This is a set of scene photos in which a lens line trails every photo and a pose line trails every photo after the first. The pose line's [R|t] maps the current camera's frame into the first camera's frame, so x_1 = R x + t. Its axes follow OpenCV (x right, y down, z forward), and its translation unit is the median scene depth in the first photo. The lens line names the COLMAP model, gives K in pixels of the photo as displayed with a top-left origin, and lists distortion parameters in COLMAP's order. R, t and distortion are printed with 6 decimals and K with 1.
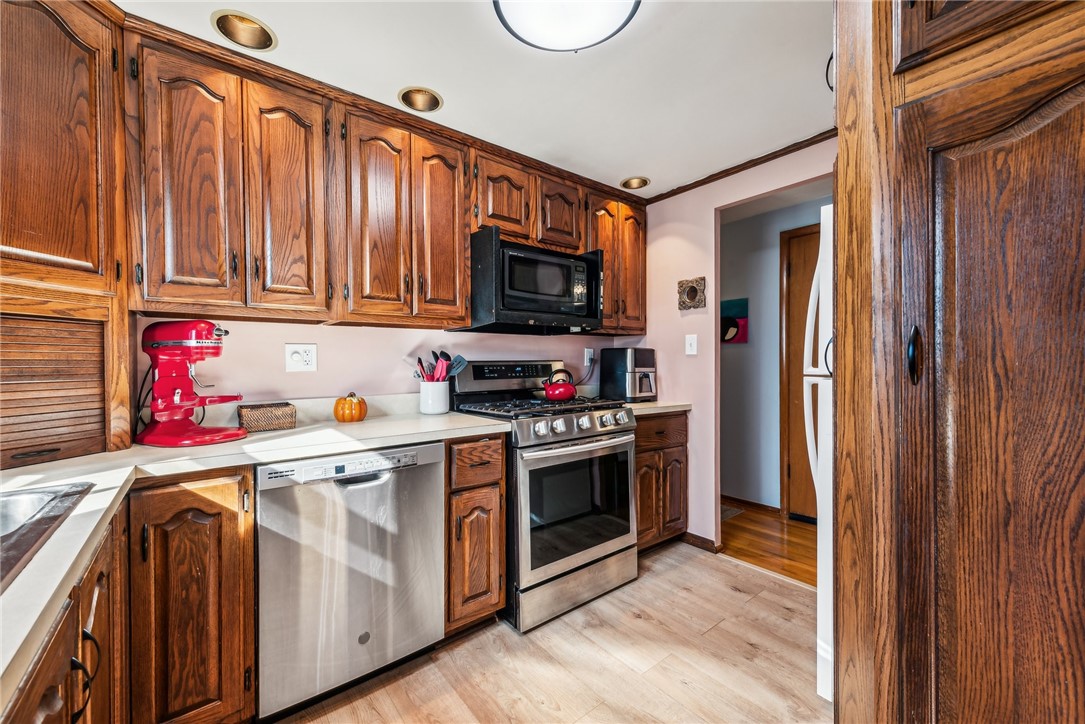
lens RADIAL K [[433.9, 0, 554.6], [0, 433.9, 360.5], [0, 0, 1]] dist [0.016008, -0.000648]
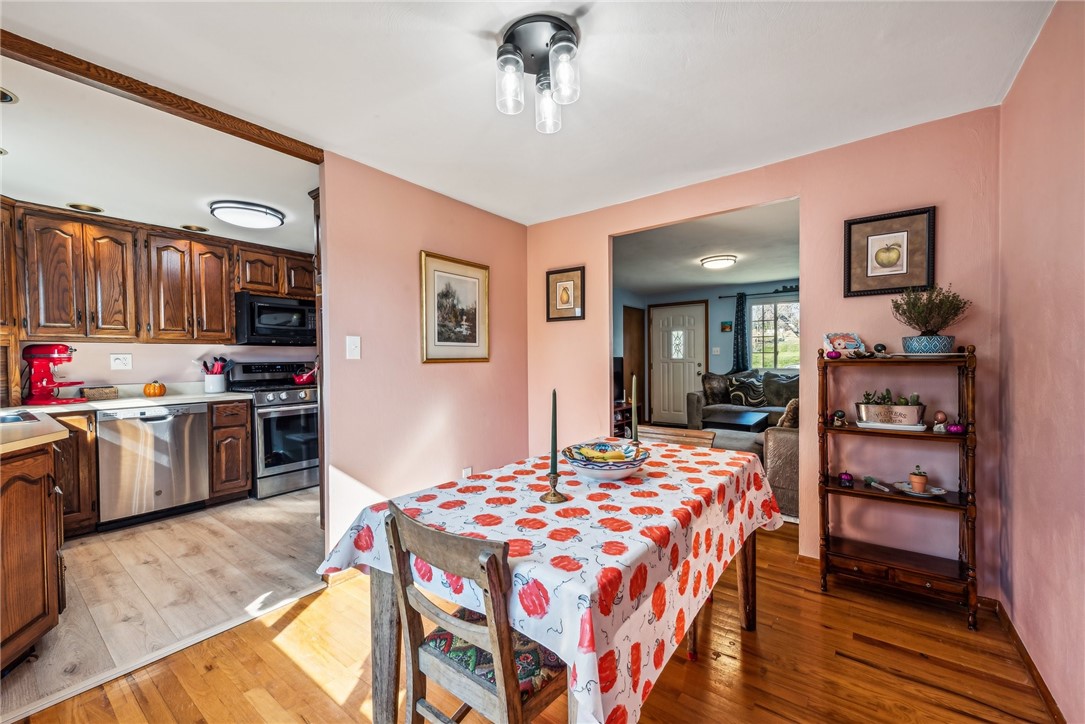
lens RADIAL K [[424.1, 0, 540.5], [0, 424.1, 363.8], [0, 0, 1]] dist [0.015393, -0.000205]
pose [[0.971786, -0.005999, 0.235790, 0.683907], [0.002965, 0.999908, 0.013219, -0.015514], [-0.235847, -0.012147, 0.971714, -1.135976]]
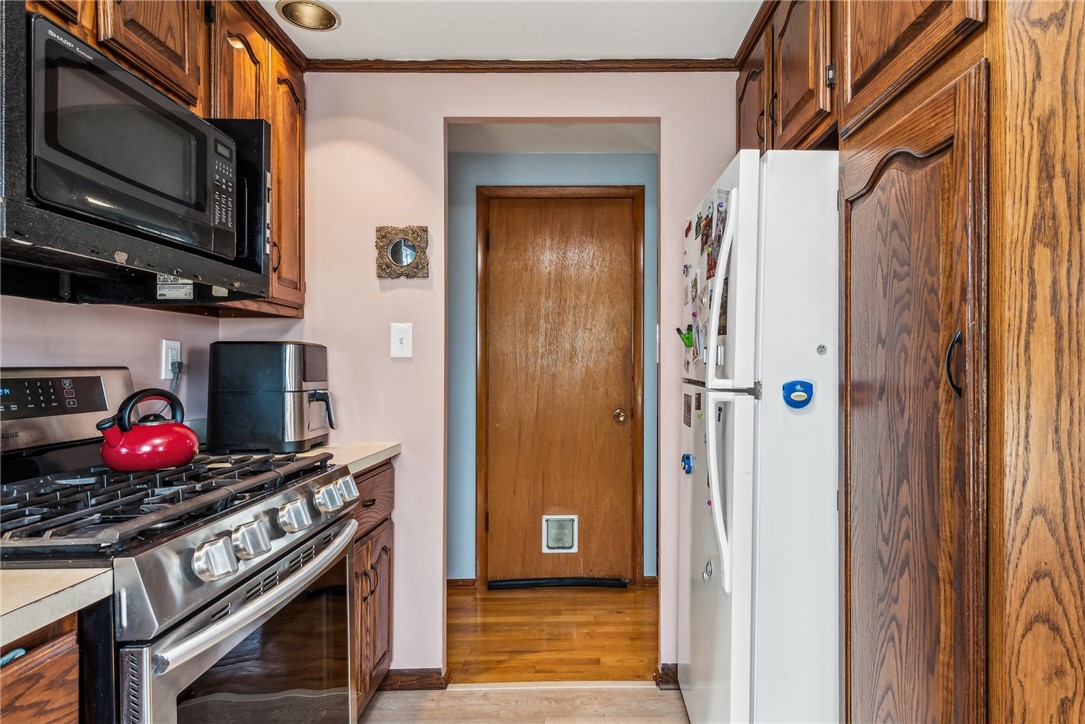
lens RADIAL K [[588.7, 0, 542.5], [0, 588.7, 362.0], [0, 0, 1]] dist [0.015248, -0.000514]
pose [[0.620130, 0.008647, 0.784452, -0.238696], [-0.001687, 0.999952, -0.009690, -0.000498], [-0.784497, 0.004686, 0.620114, 0.481202]]
